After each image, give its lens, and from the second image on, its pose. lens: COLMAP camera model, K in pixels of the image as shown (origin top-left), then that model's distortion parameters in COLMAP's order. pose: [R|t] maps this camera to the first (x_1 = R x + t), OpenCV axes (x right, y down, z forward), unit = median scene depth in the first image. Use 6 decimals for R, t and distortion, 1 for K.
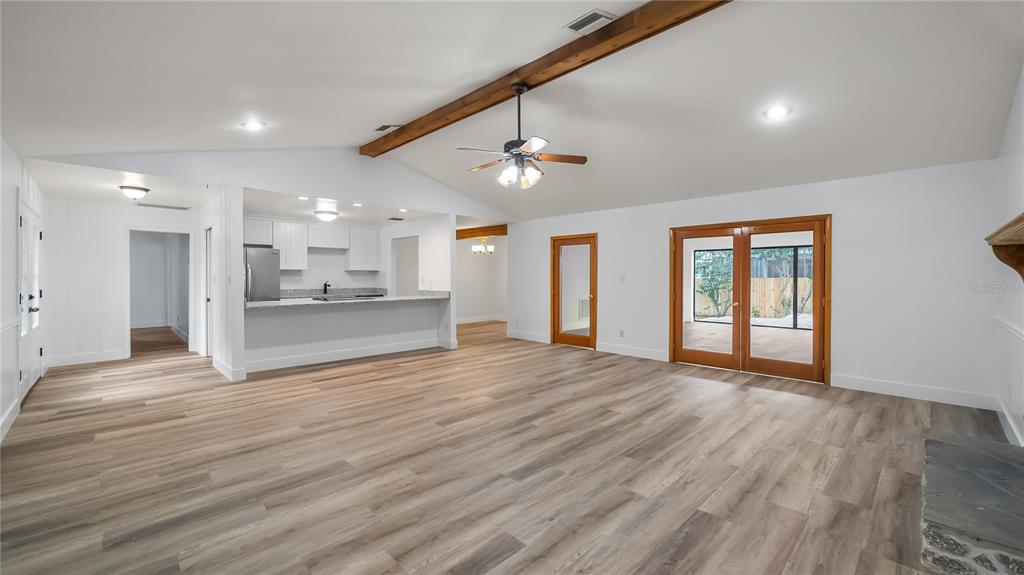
lens RADIAL K [[397.5, 0, 504.4], [0, 397.5, 272.1], [0, 0, 1]] dist [-0.001333, -0.000190]
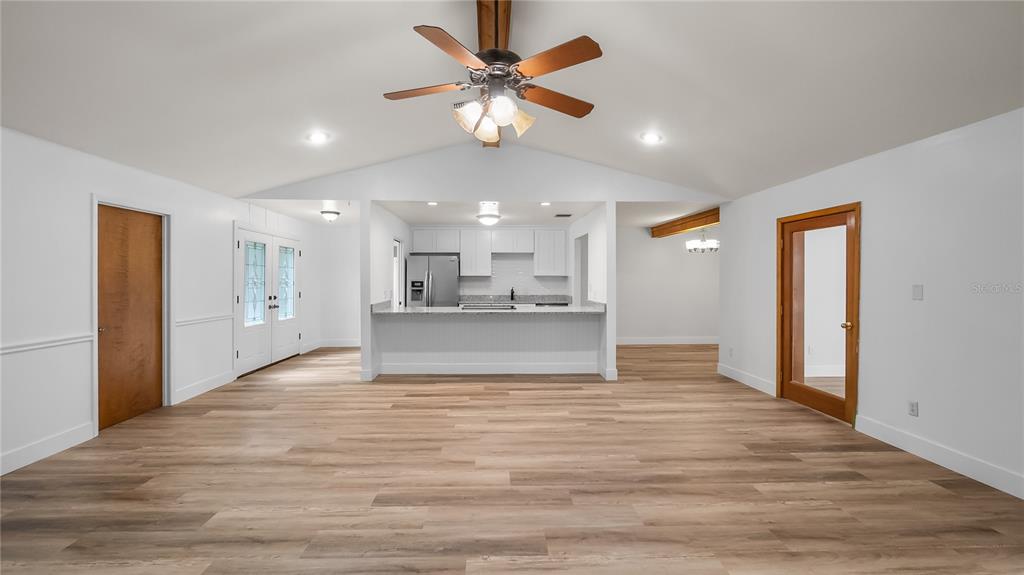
lens RADIAL K [[402.1, 0, 493.9], [0, 402.1, 289.5], [0, 0, 1]] dist [-0.007964, -0.000114]
pose [[0.743742, 0.017678, -0.668233, 0.283565], [0.006762, 0.999400, 0.033965, -0.008428], [0.668433, -0.029780, 0.743176, 0.384101]]
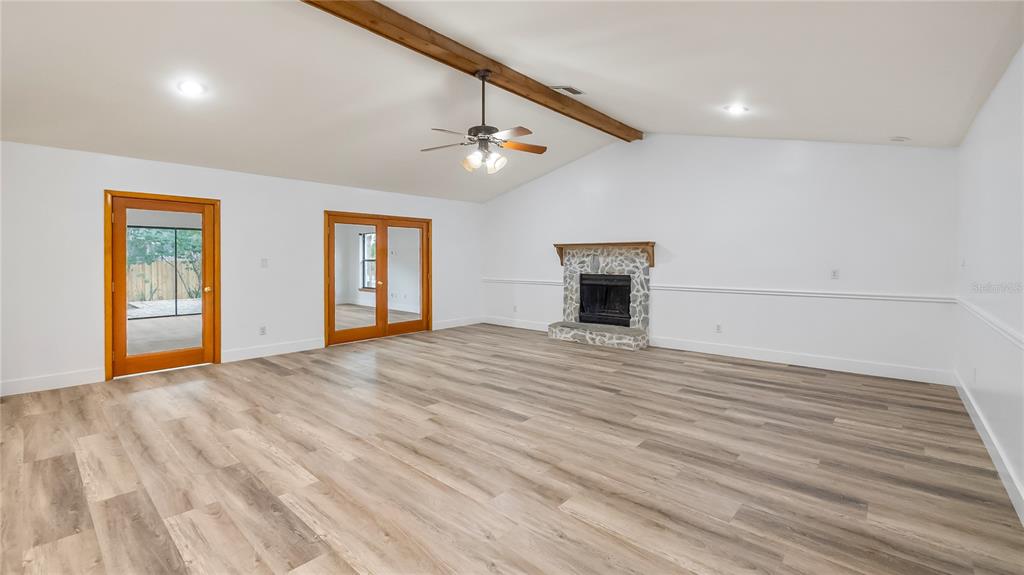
lens RADIAL K [[429.7, 0, 484.1], [0, 429.7, 263.5], [0, 0, 1]] dist [0.000318, 0.000047]
pose [[-0.027240, -0.008749, 0.999591, -0.718705], [-0.011199, 0.999902, 0.008446, 0.005734], [-0.999566, -0.010964, -0.027335, 0.696538]]
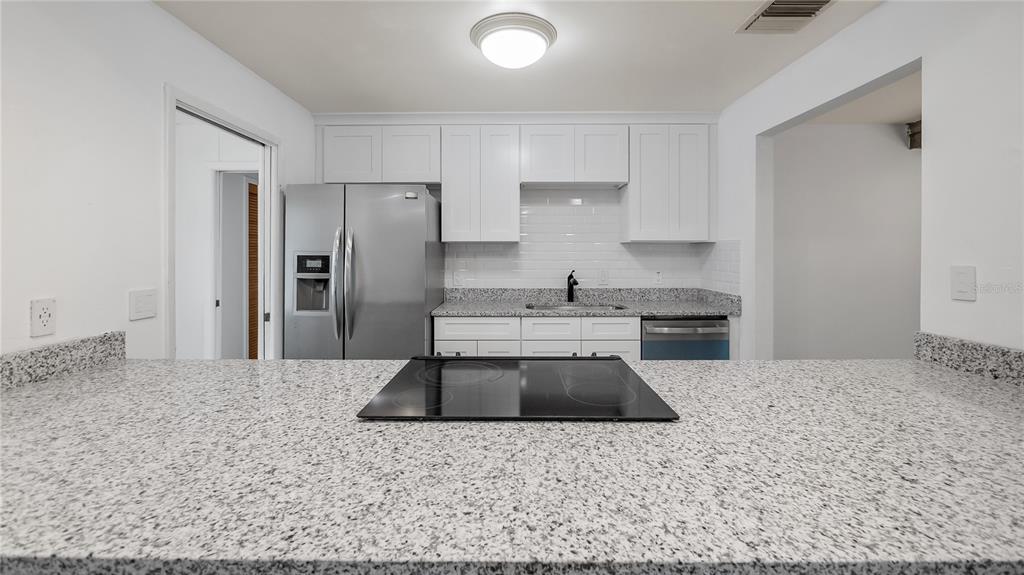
lens RADIAL K [[429.7, 0, 484.1], [0, 429.7, 263.5], [0, 0, 1]] dist [0.000318, 0.000047]
pose [[0.683605, 0.016793, -0.729659, -0.308939], [0.008815, 0.999472, 0.031262, 0.003415], [0.729799, -0.027803, 0.683096, 1.030596]]
